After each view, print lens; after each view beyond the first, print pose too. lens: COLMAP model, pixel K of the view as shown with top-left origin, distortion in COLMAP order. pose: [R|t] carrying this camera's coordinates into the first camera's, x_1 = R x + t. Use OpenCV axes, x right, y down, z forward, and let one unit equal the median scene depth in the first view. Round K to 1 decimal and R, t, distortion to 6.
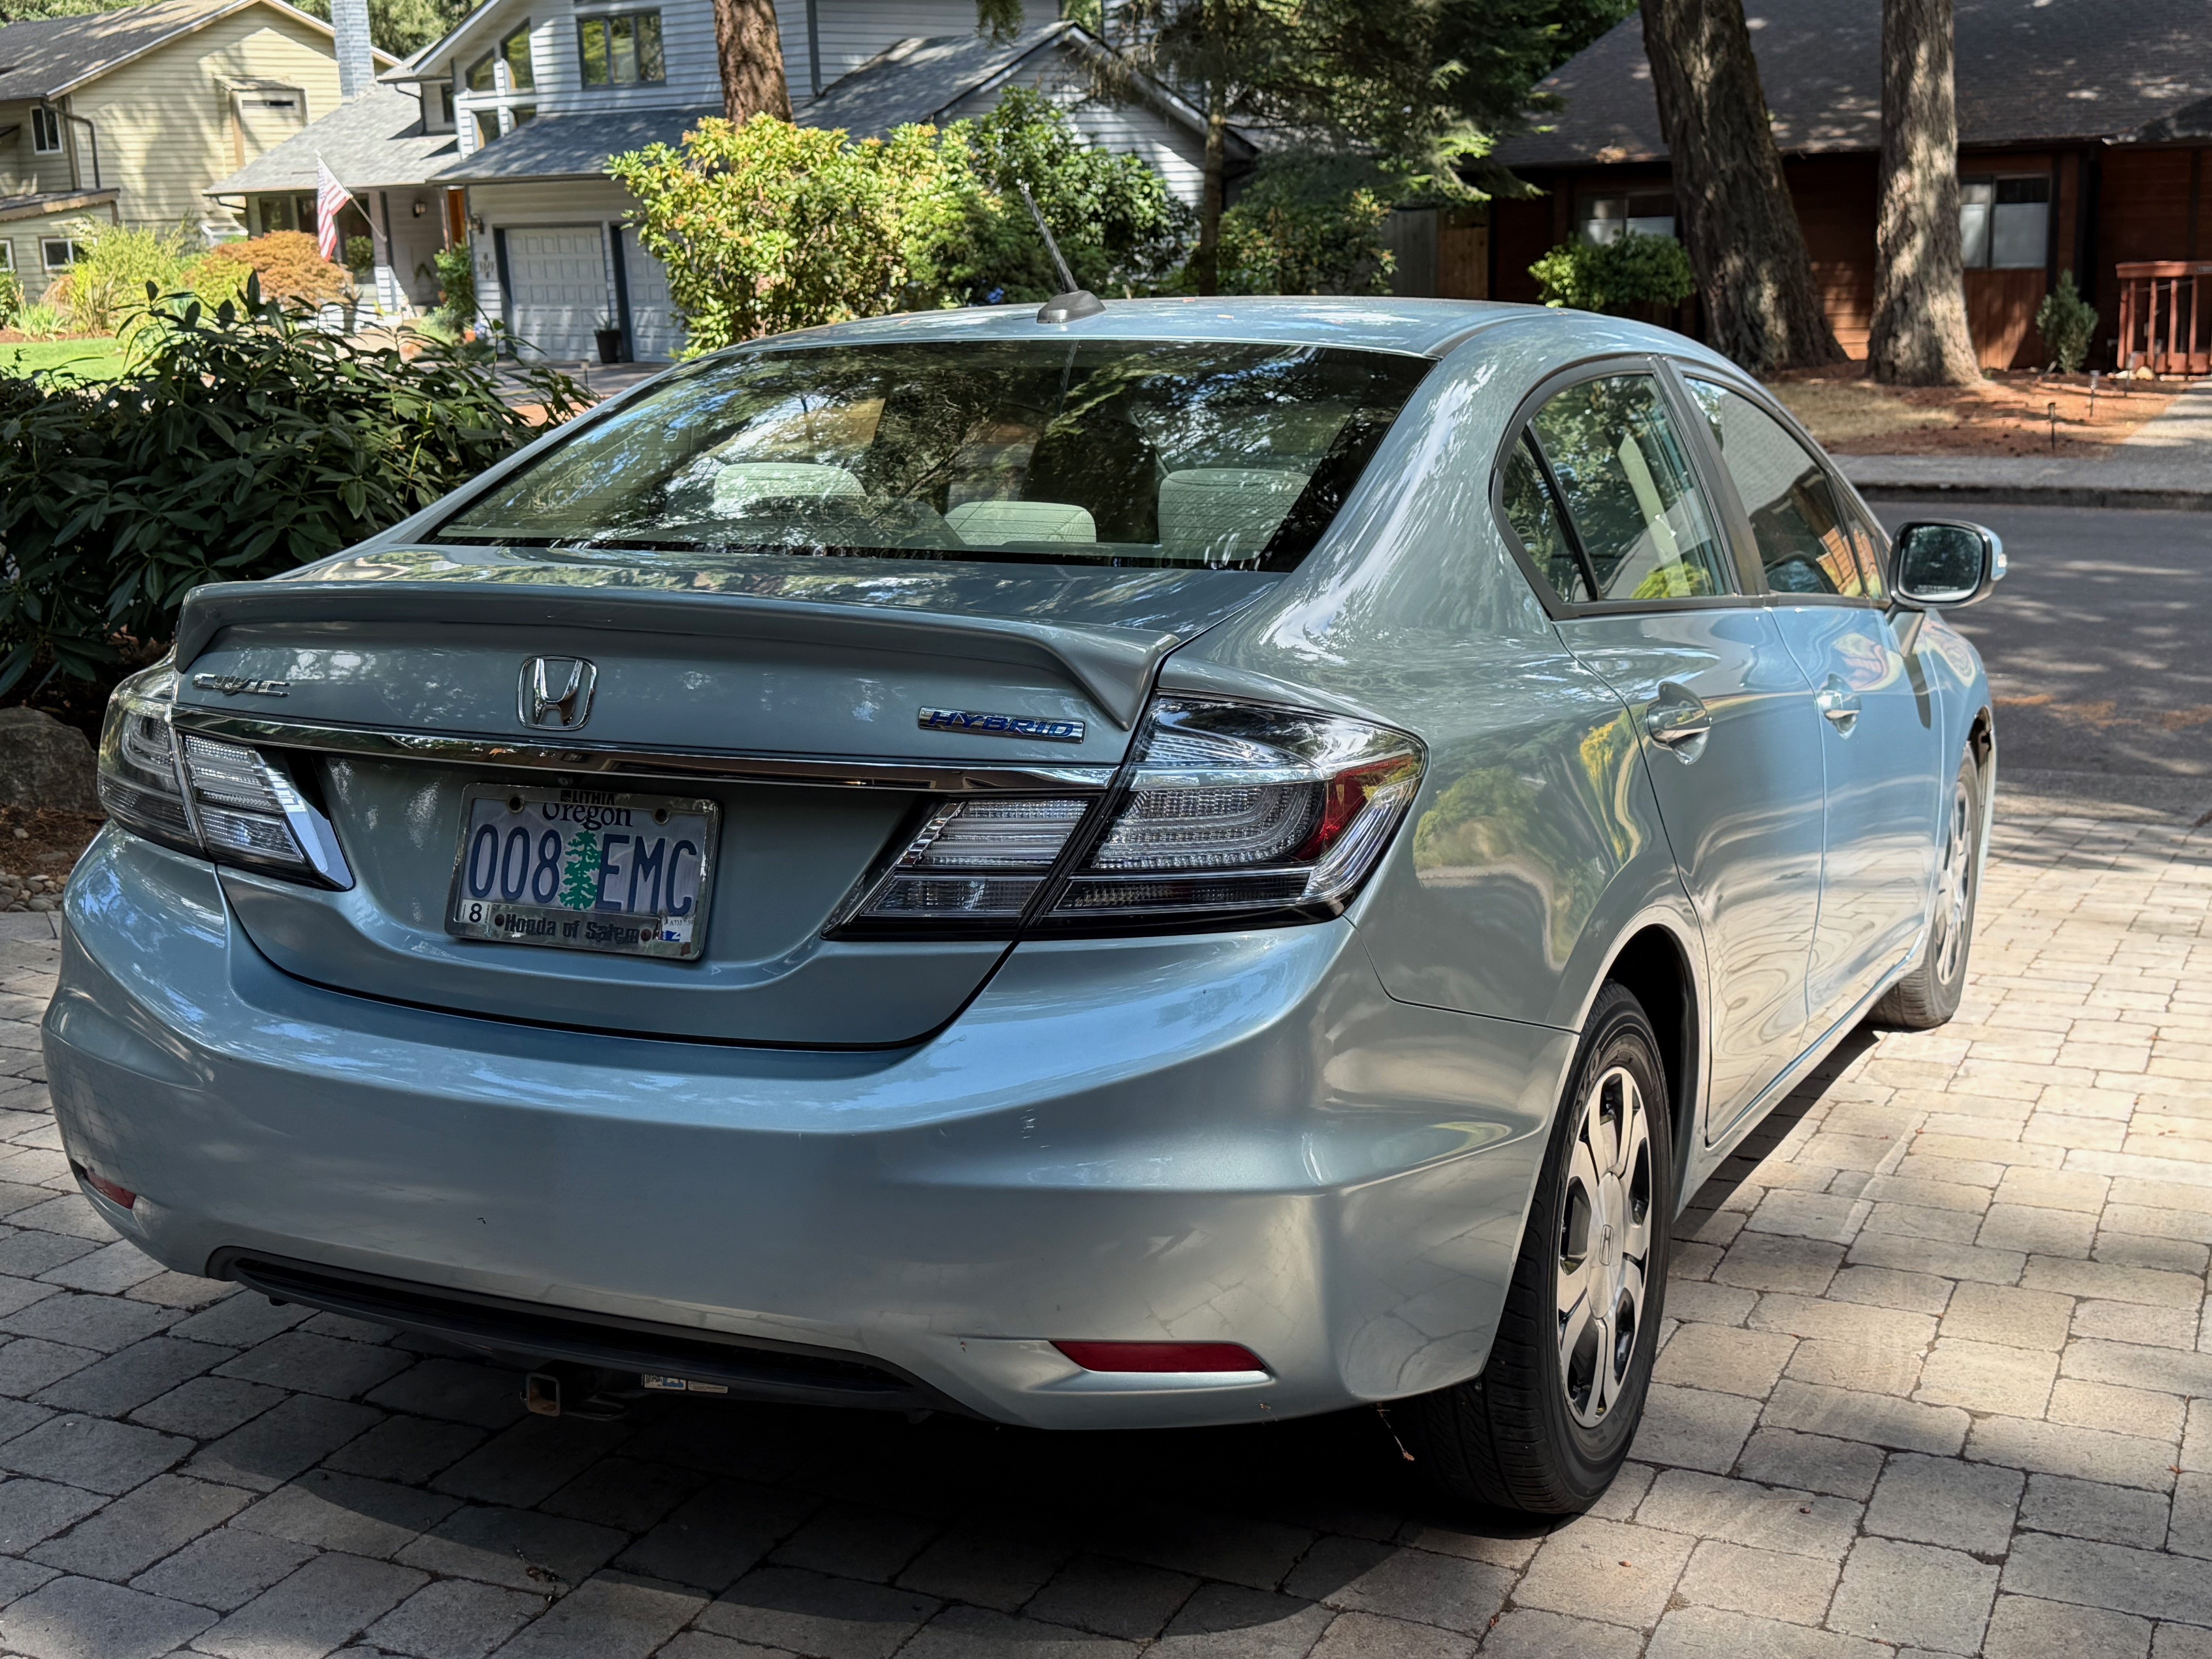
lens RADIAL K [[2641.2, 0, 1039.2], [0, 2641.2, 863.5], [0, 0, 1]] dist [0.219122, -0.516749]
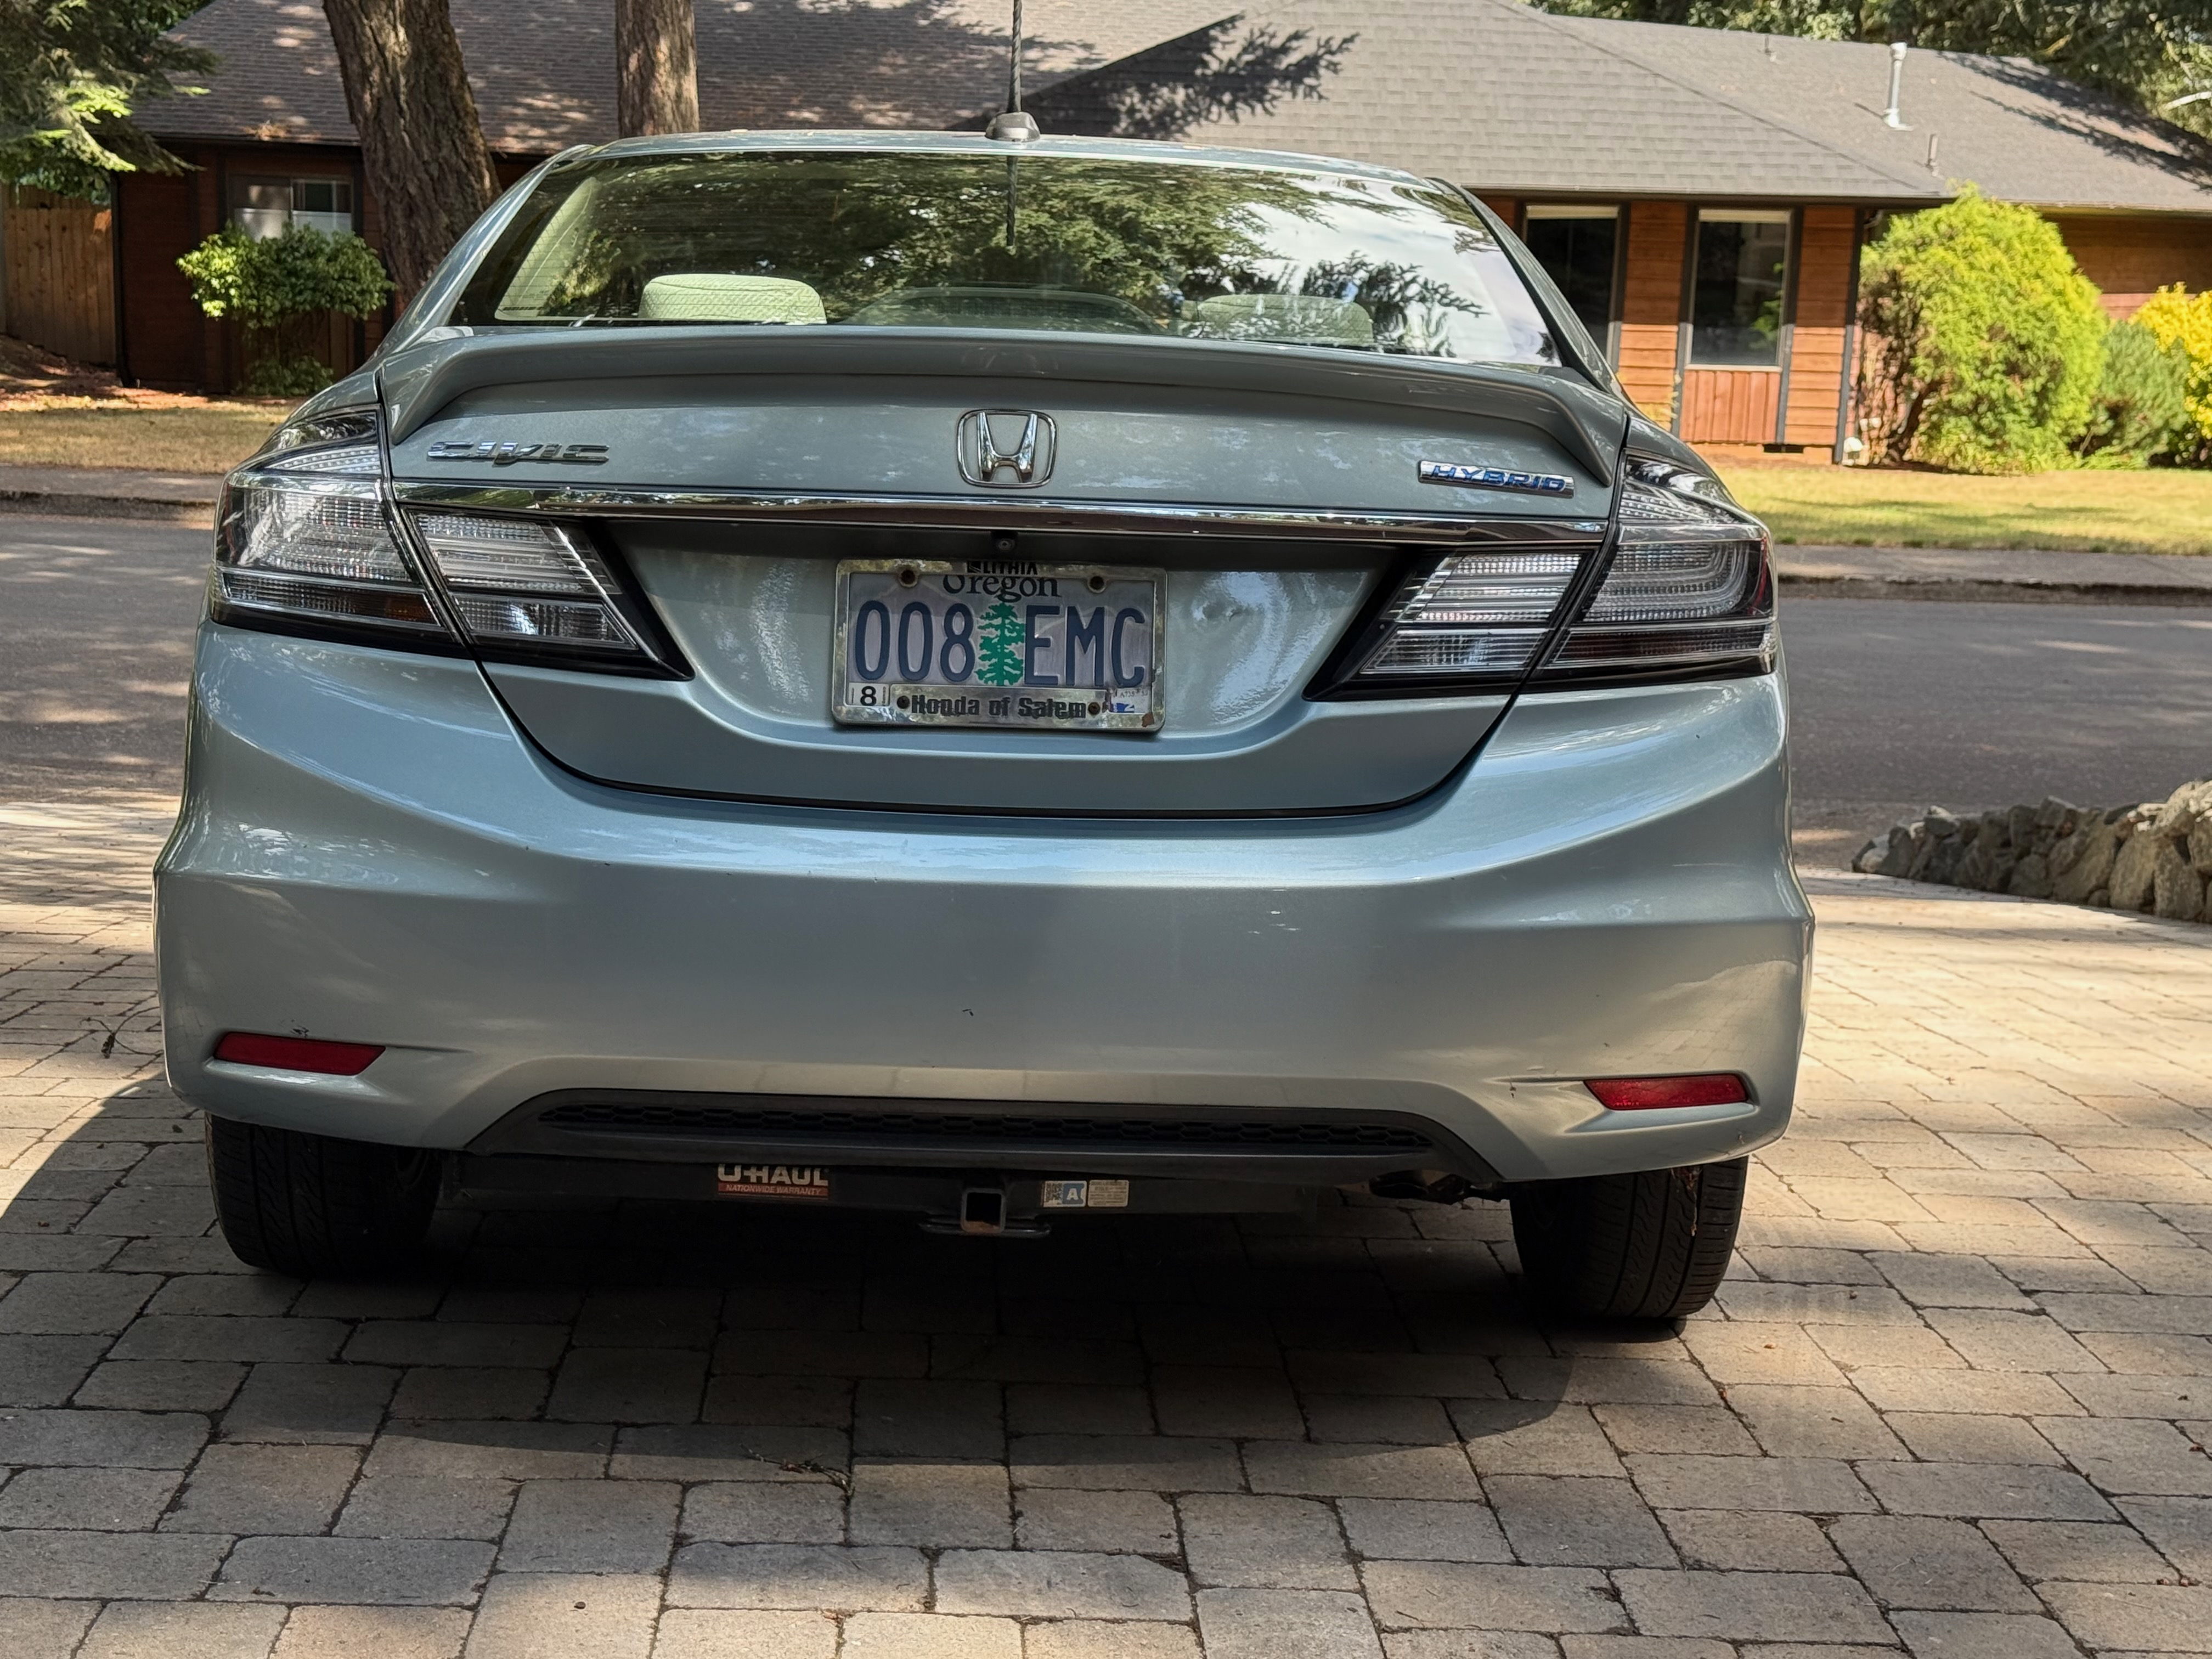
lens RADIAL K [[3284.2, 0, 1106.0], [0, 3284.2, 829.5], [0, 0, 1]] dist [0.192411, -0.454390]
pose [[0.881940, -0.017684, 0.471030, -0.675585], [0.045161, 0.997869, -0.047094, 0.121541], [-0.469193, 0.062806, 0.880859, -0.027869]]
